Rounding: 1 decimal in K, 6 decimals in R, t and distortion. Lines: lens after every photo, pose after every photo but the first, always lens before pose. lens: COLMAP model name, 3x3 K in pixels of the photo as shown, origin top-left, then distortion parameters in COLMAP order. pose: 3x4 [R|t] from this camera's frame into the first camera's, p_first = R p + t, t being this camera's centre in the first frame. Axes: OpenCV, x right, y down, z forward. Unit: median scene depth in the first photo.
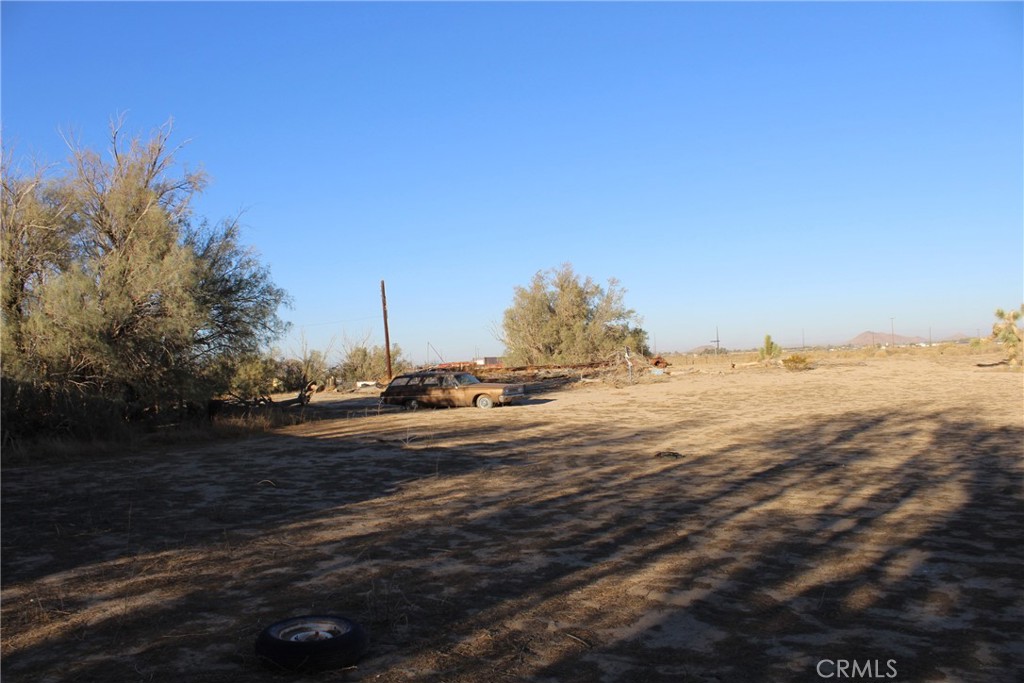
lens RADIAL K [[840.5, 0, 511.9], [0, 840.5, 344.5], [0, 0, 1]] dist [-0.113065, 0.032258]
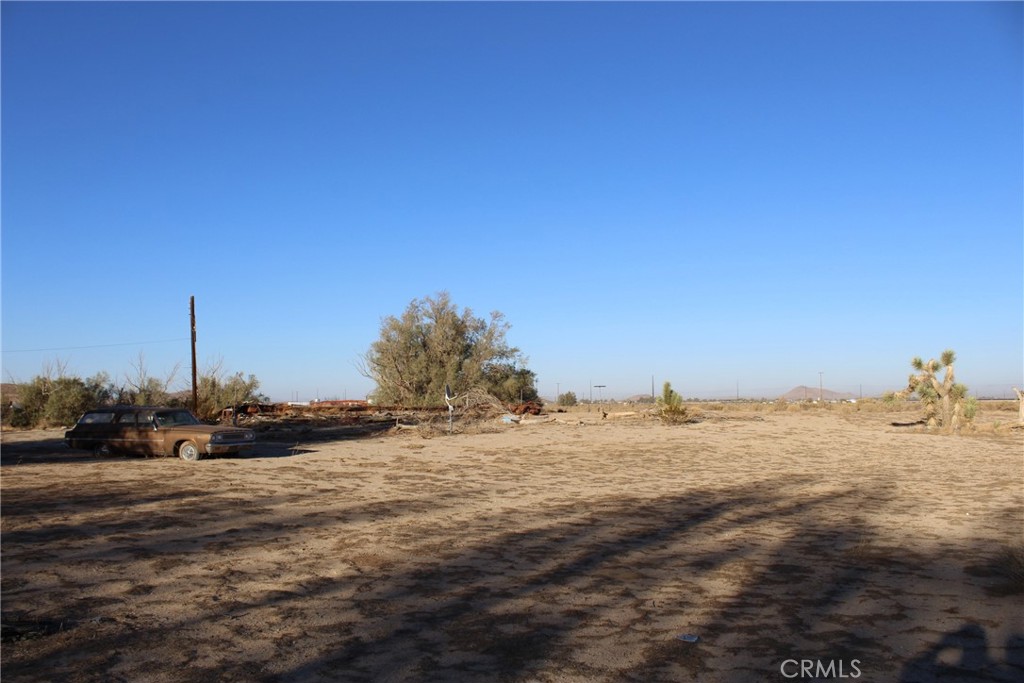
lens RADIAL K [[840.5, 0, 511.8], [0, 840.5, 335.2], [0, 0, 1]] dist [-0.113065, 0.032258]
pose [[0.996512, 0.043496, 0.071222, 0.116259], [-0.039016, 0.997242, -0.063132, 0.002435], [-0.073771, 0.060133, 0.995461, 0.175432]]
